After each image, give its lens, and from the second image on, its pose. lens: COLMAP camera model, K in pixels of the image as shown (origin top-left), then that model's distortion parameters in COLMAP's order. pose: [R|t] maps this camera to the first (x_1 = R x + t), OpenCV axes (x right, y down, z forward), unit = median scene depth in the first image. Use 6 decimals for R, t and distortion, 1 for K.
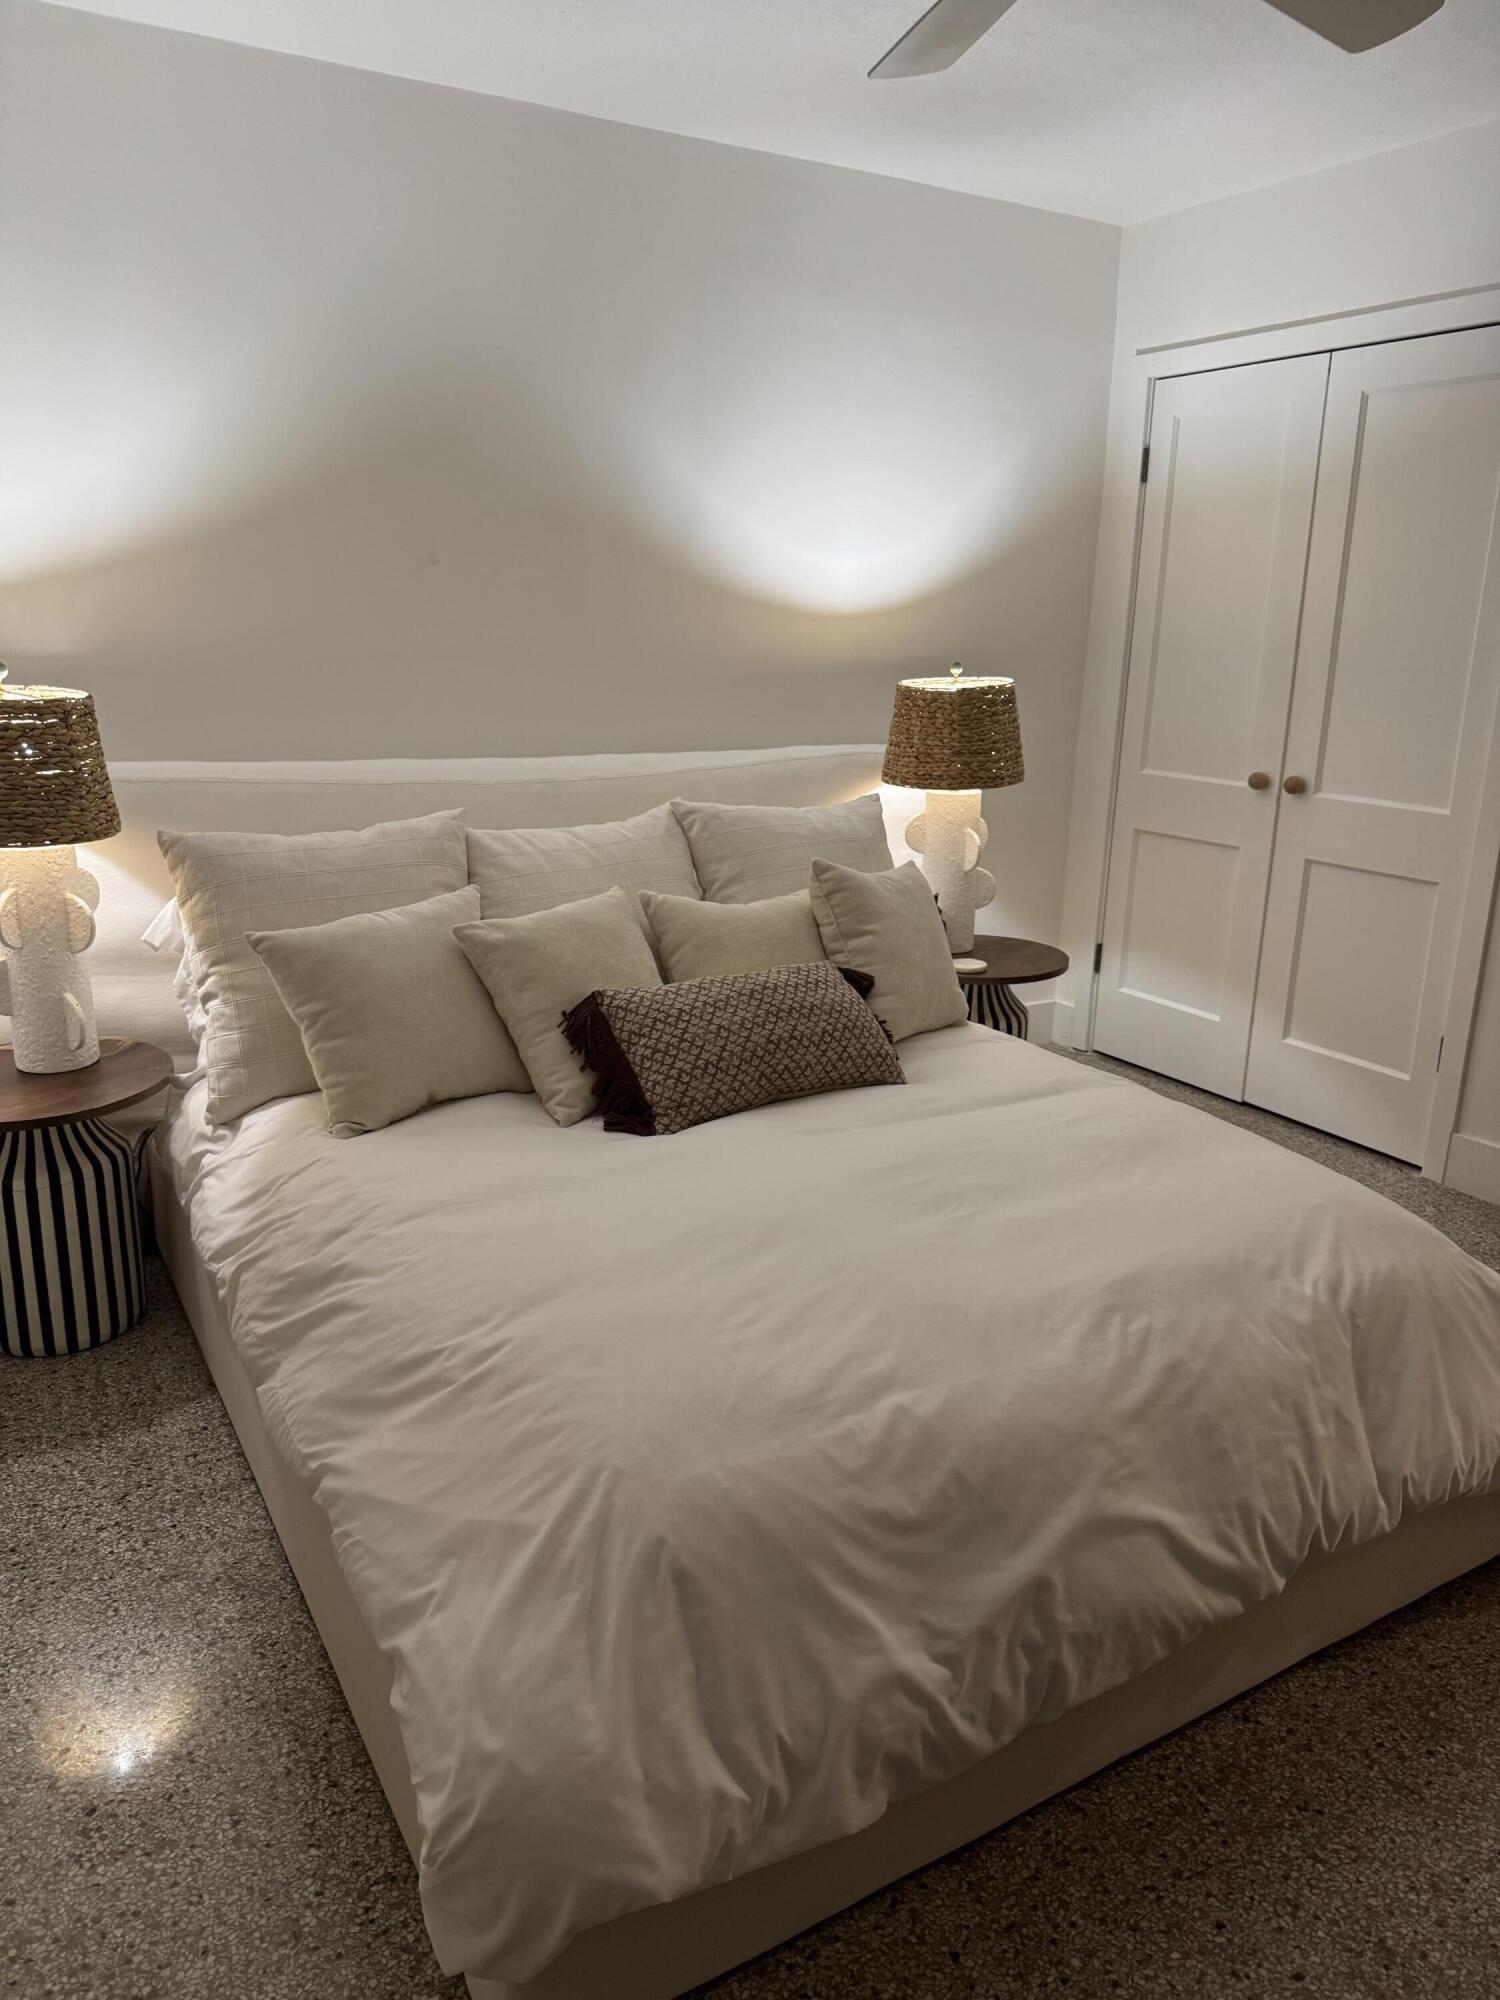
lens RADIAL K [[1424.9, 0, 750.0], [0, 1424.9, 1000.0], [0, 0, 1]] dist [0.011752, -0.007699]
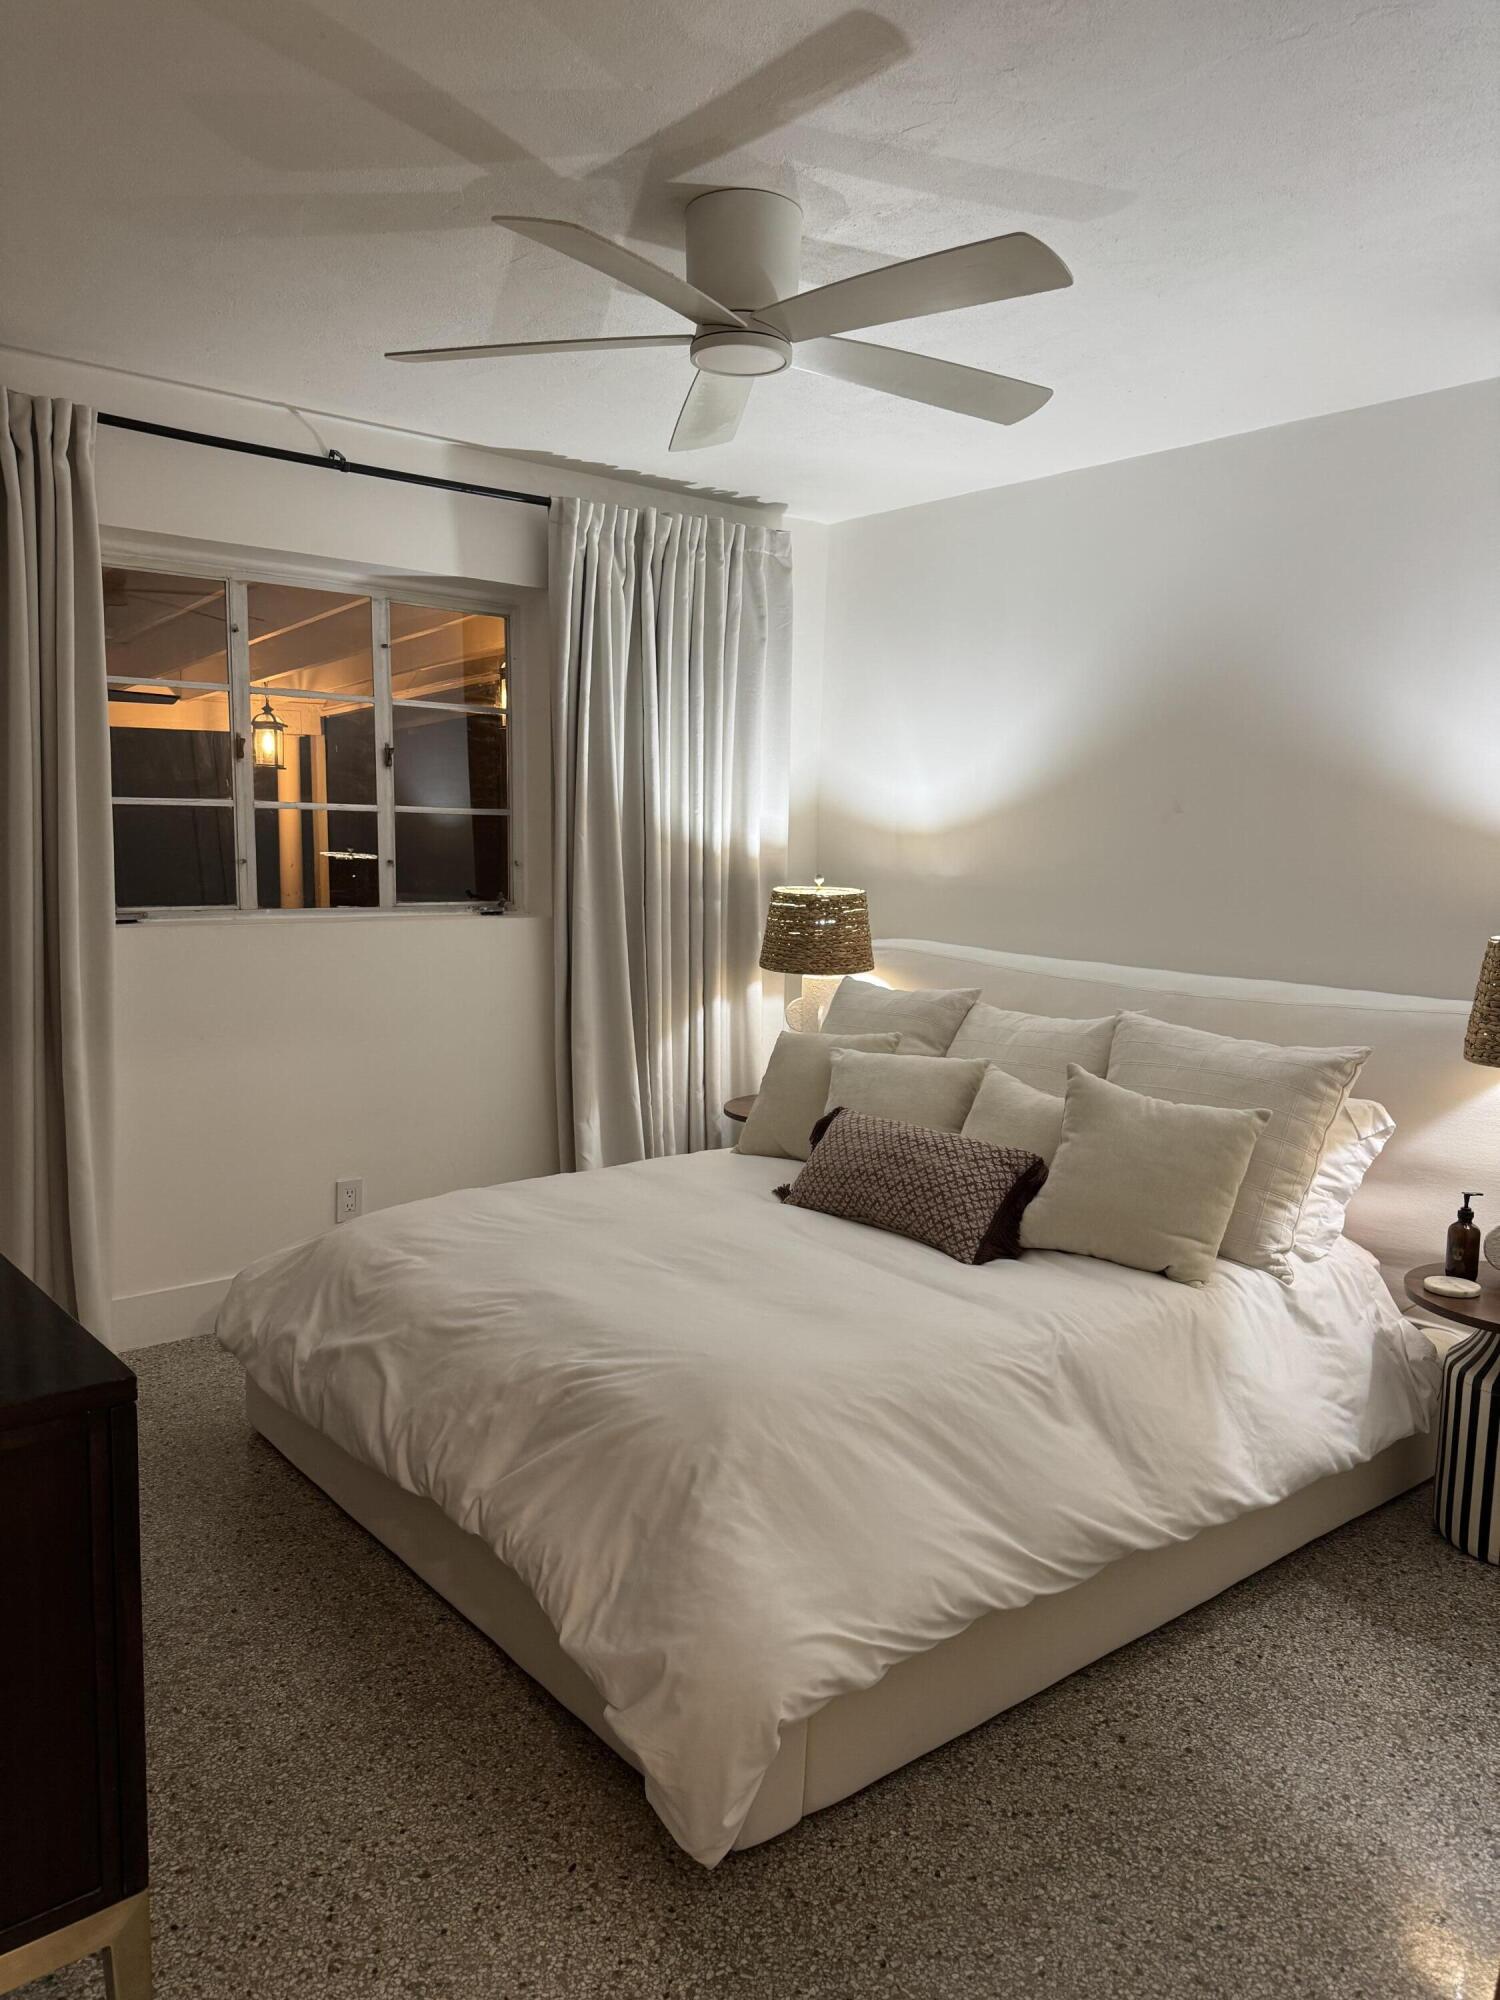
lens RADIAL K [[1424.9, 0, 750.0], [0, 1424.9, 1000.0], [0, 0, 1]] dist [0.011752, -0.007699]
pose [[0.144832, 0.097149, -0.984675, 1.407059], [-0.275651, 0.959732, 0.054144, -0.180018], [0.950284, 0.263585, 0.165779, 0.756209]]
